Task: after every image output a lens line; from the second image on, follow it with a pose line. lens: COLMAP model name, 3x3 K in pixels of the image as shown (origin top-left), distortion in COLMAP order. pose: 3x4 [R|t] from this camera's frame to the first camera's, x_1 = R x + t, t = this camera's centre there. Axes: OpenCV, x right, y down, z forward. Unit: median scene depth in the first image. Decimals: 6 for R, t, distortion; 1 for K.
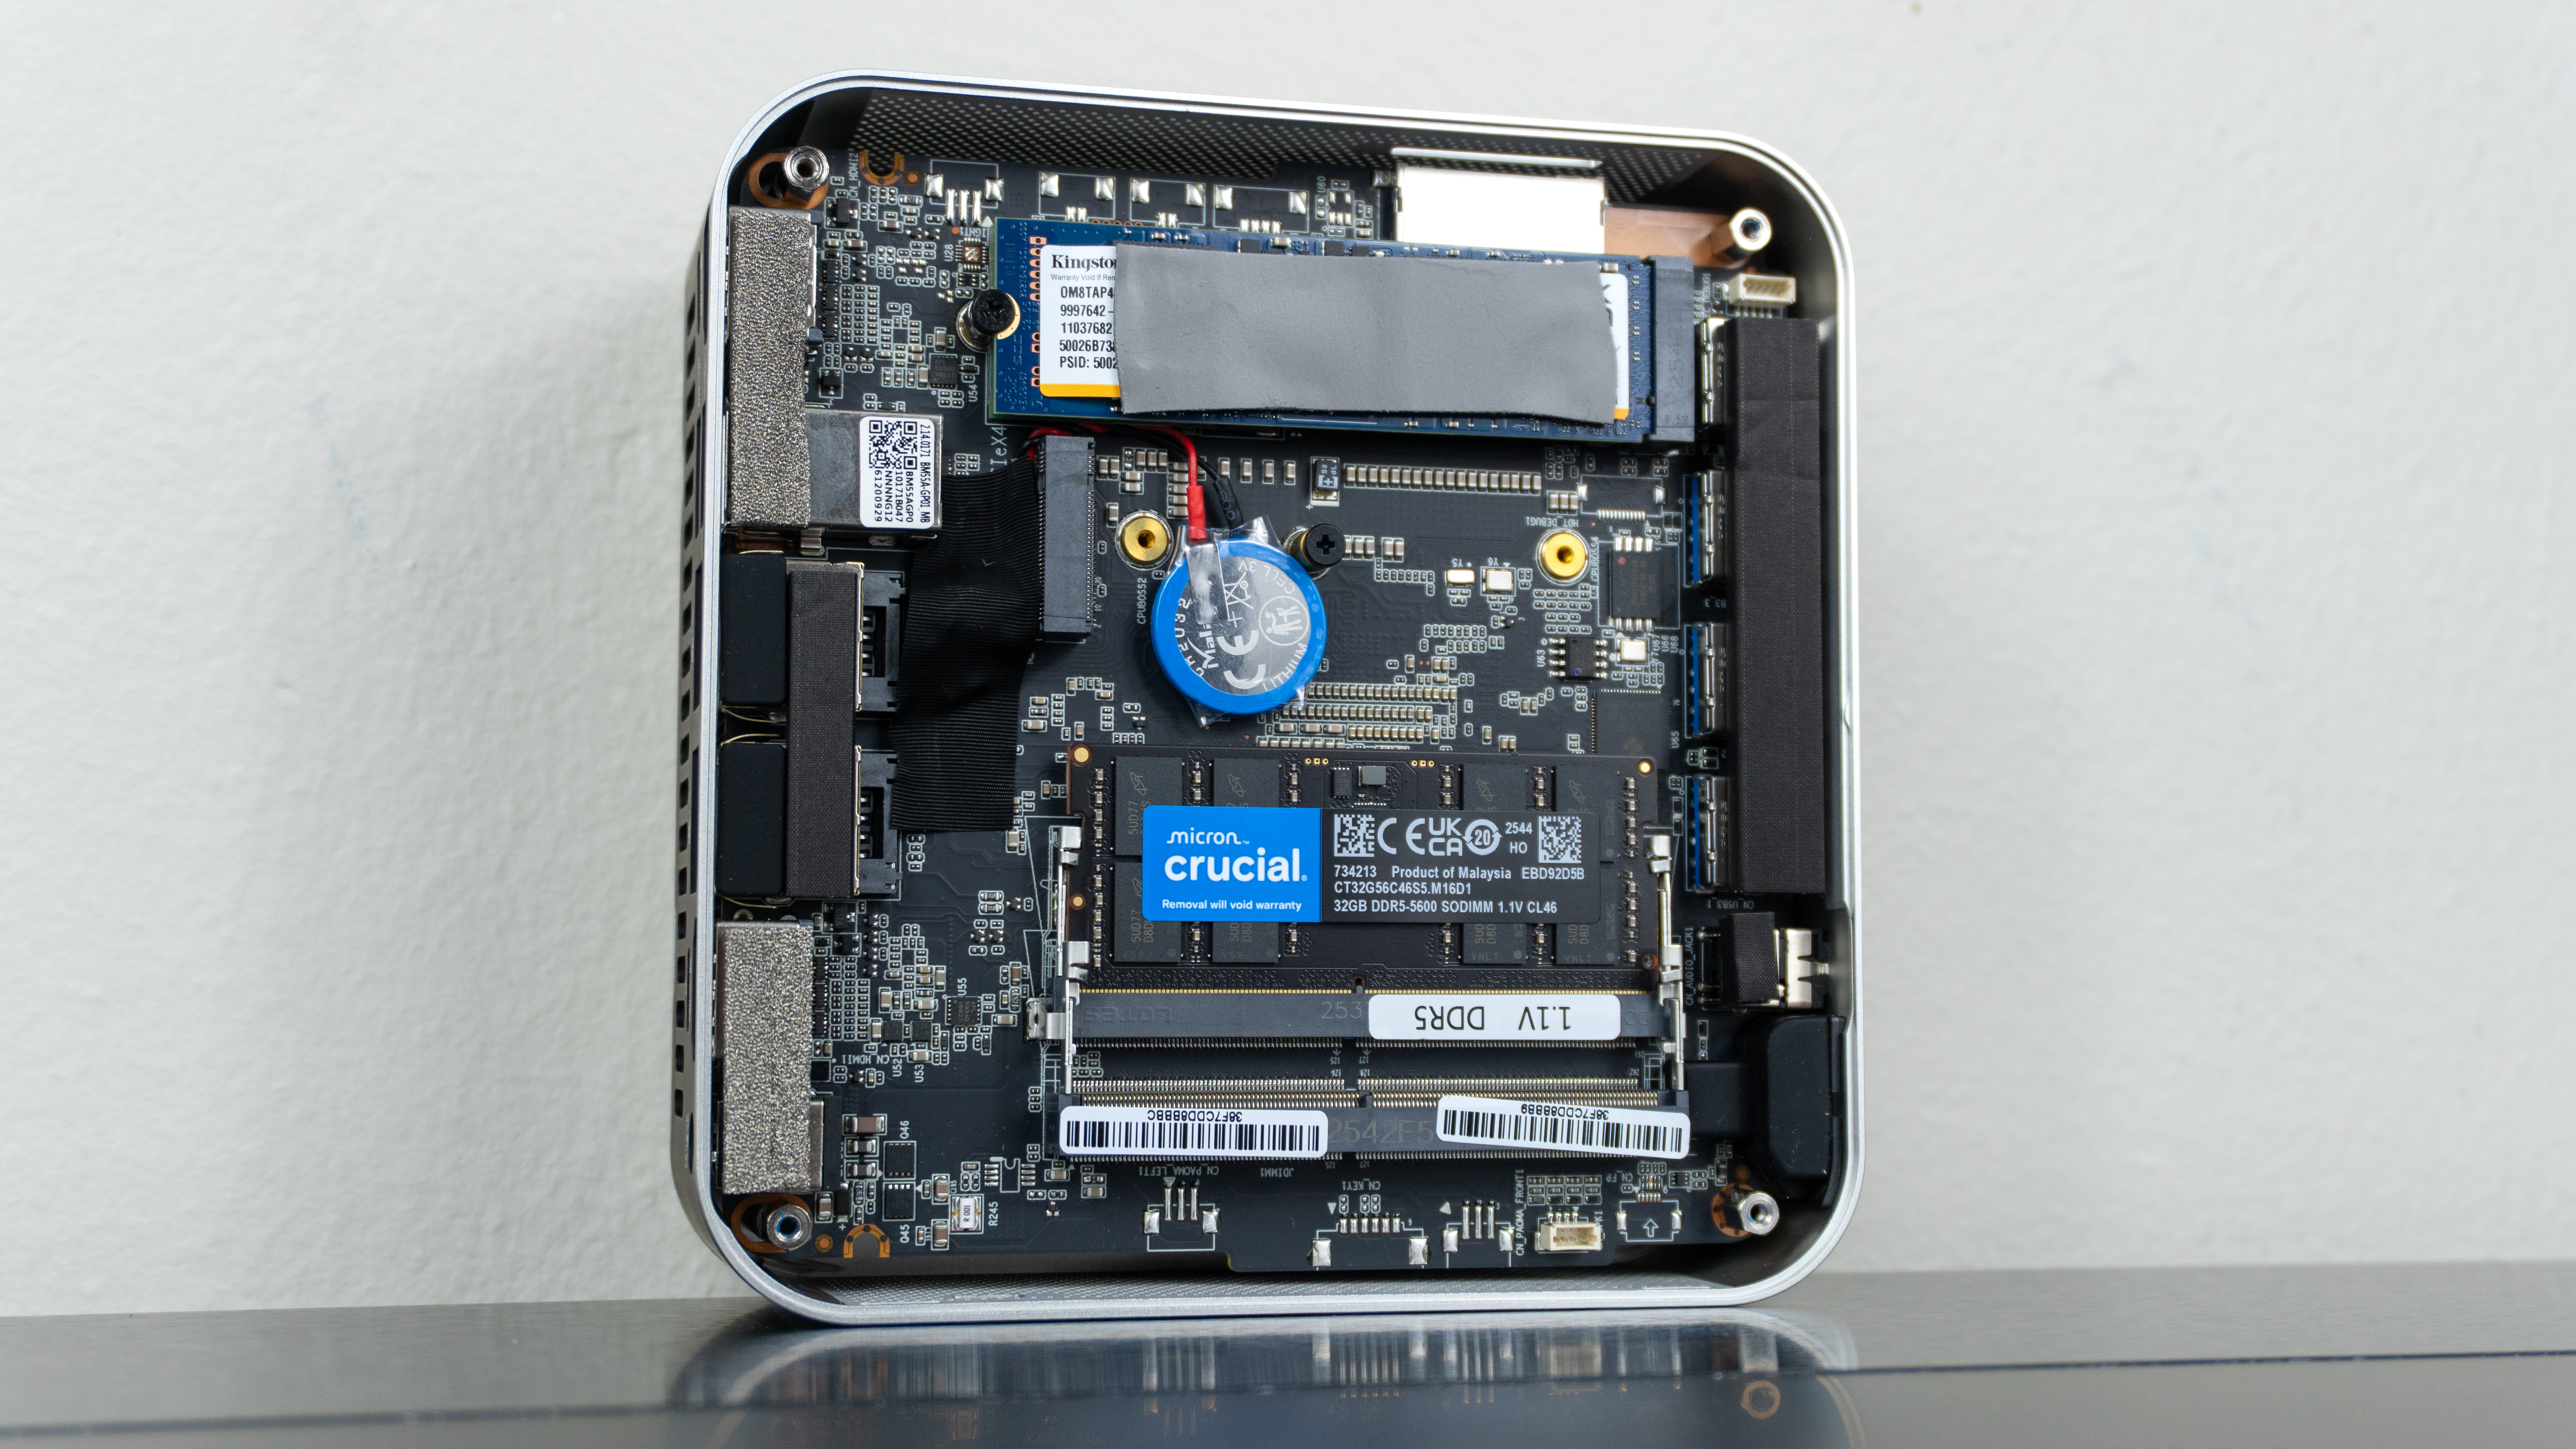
lens RADIAL K [[3306.3, 0, 1275.8], [0, 3306.3, 707.9], [0, 0, 1]] dist [0.044360, 0.000000]
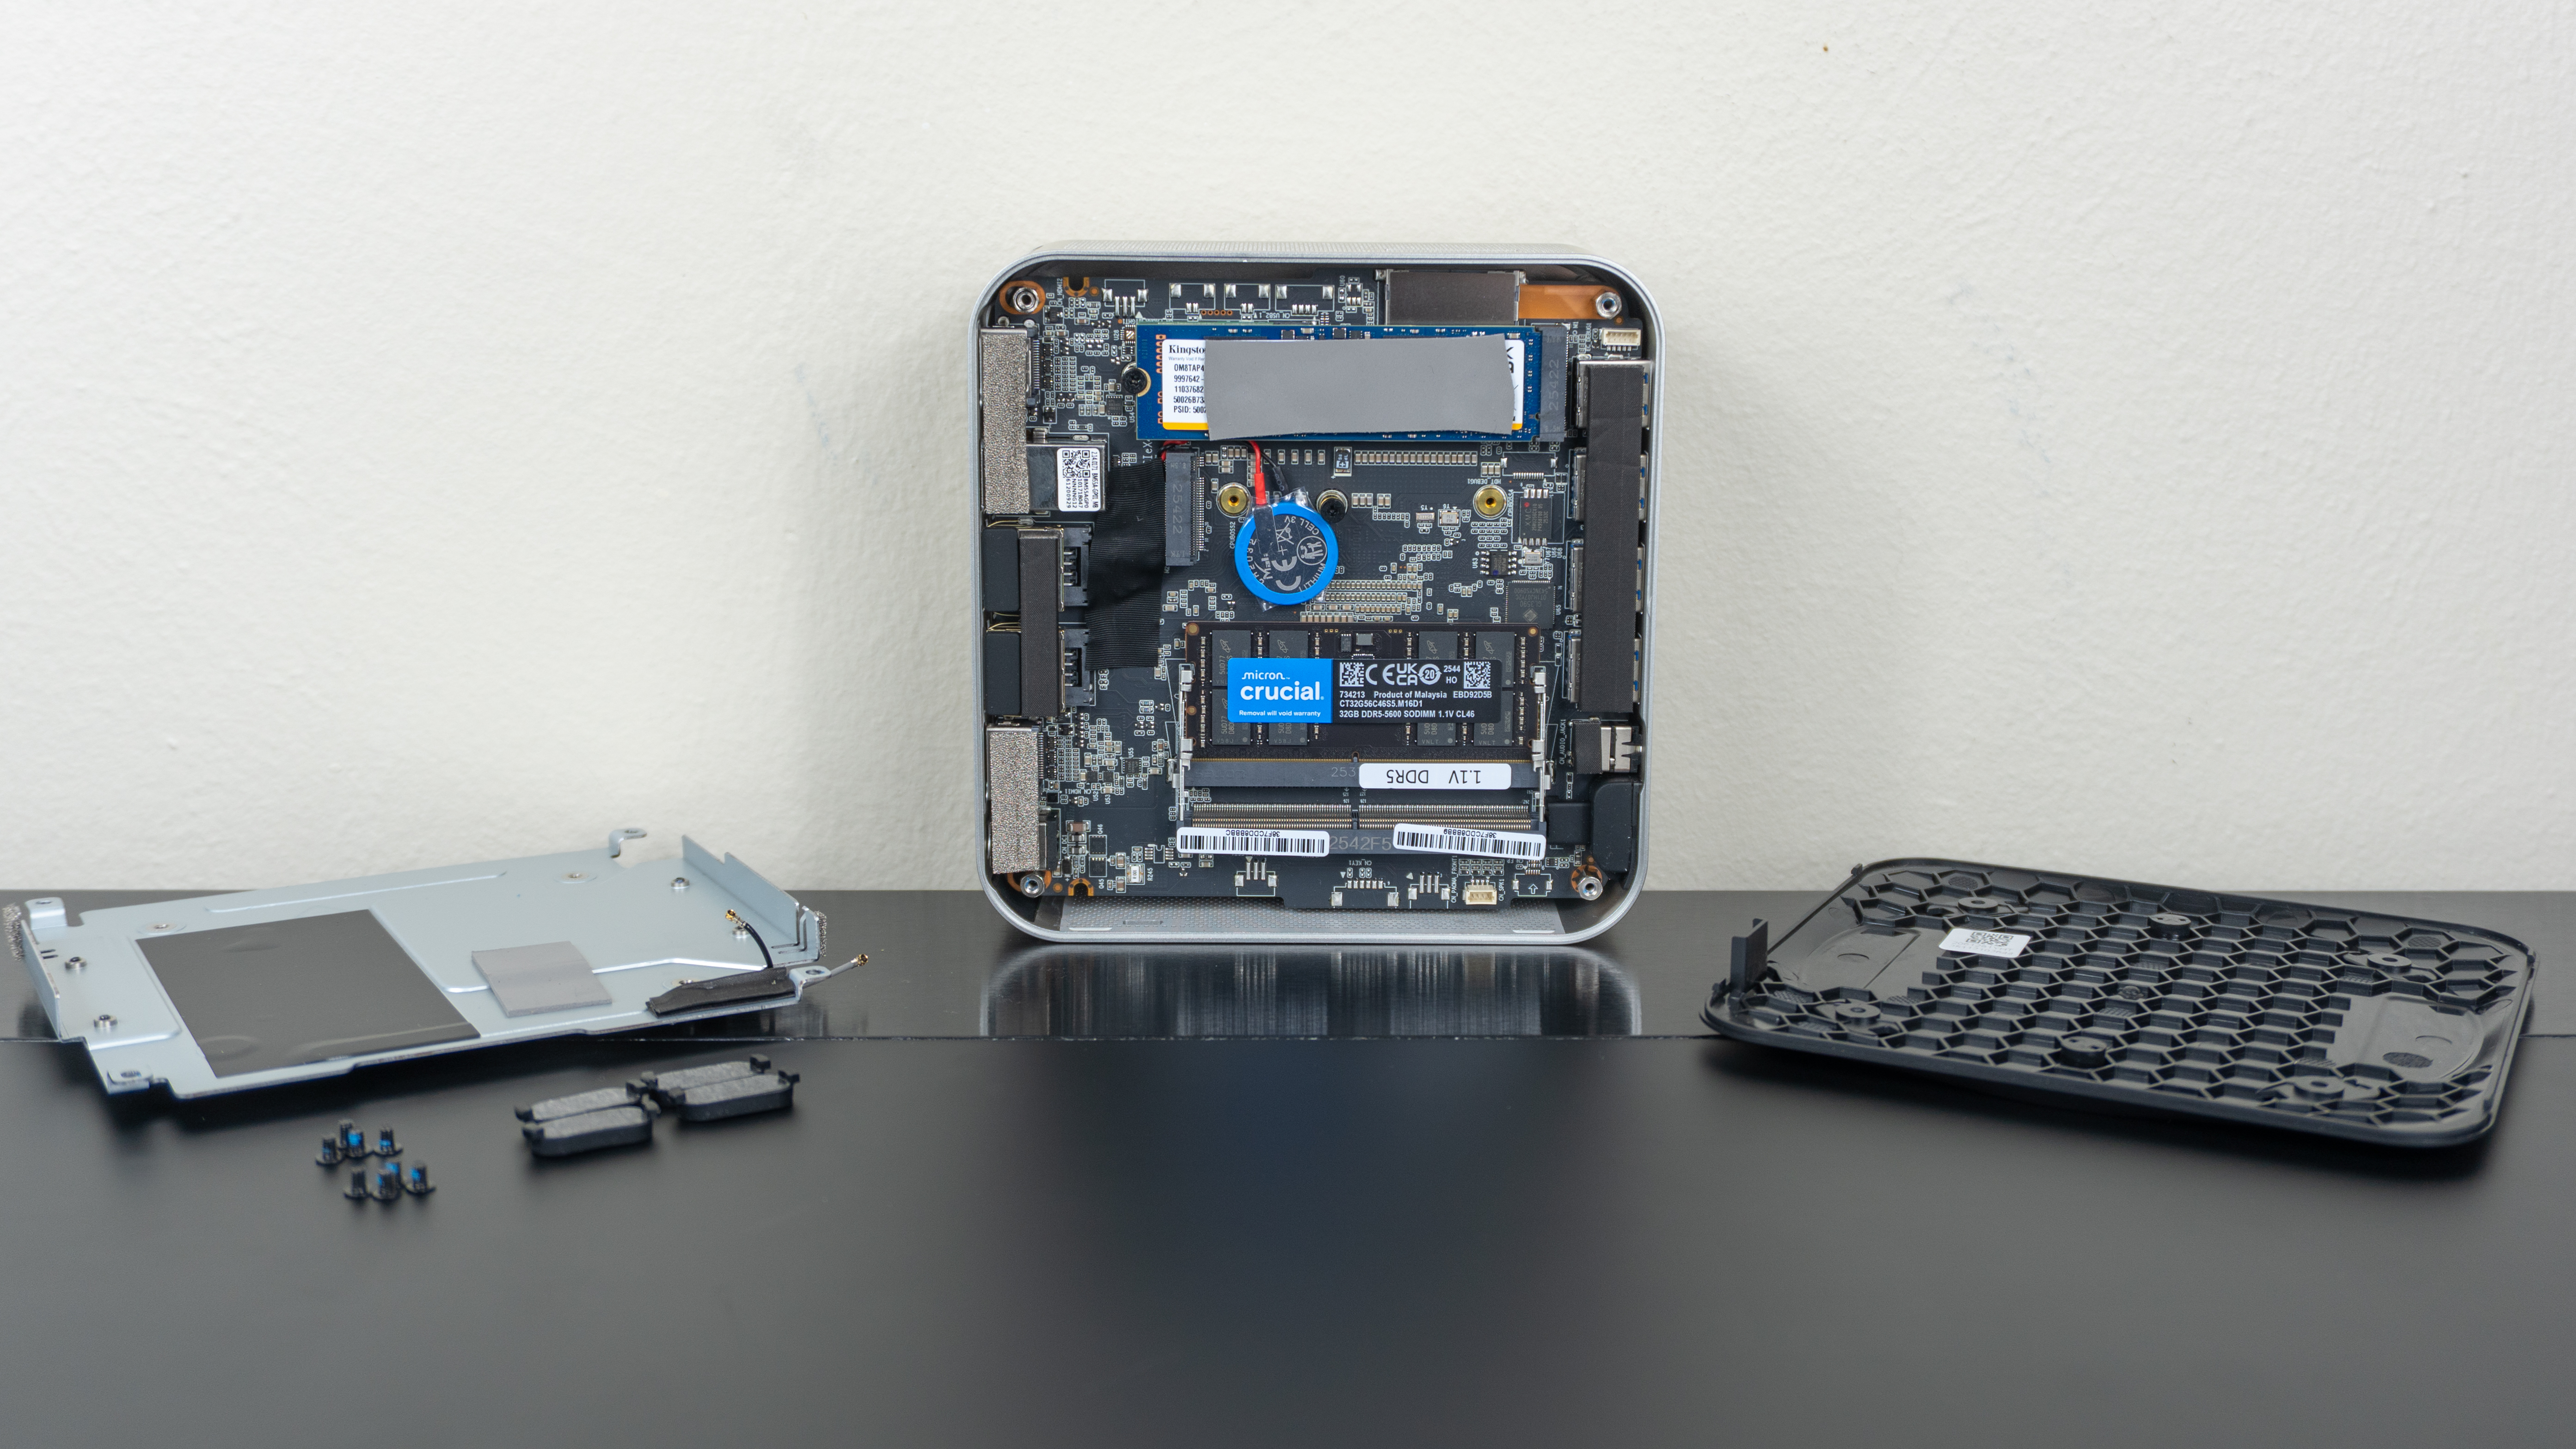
lens RADIAL K [[2909.3, 0, 1285.8], [0, 2909.3, 718.4], [0, 0, 1]] dist [0.019867, 0.000000]
pose [[0.971084, 0.052459, -0.232903, 0.336727], [0.017300, 0.957532, 0.287807, -0.368105], [0.238110, -0.283514, 0.928937, -0.418929]]
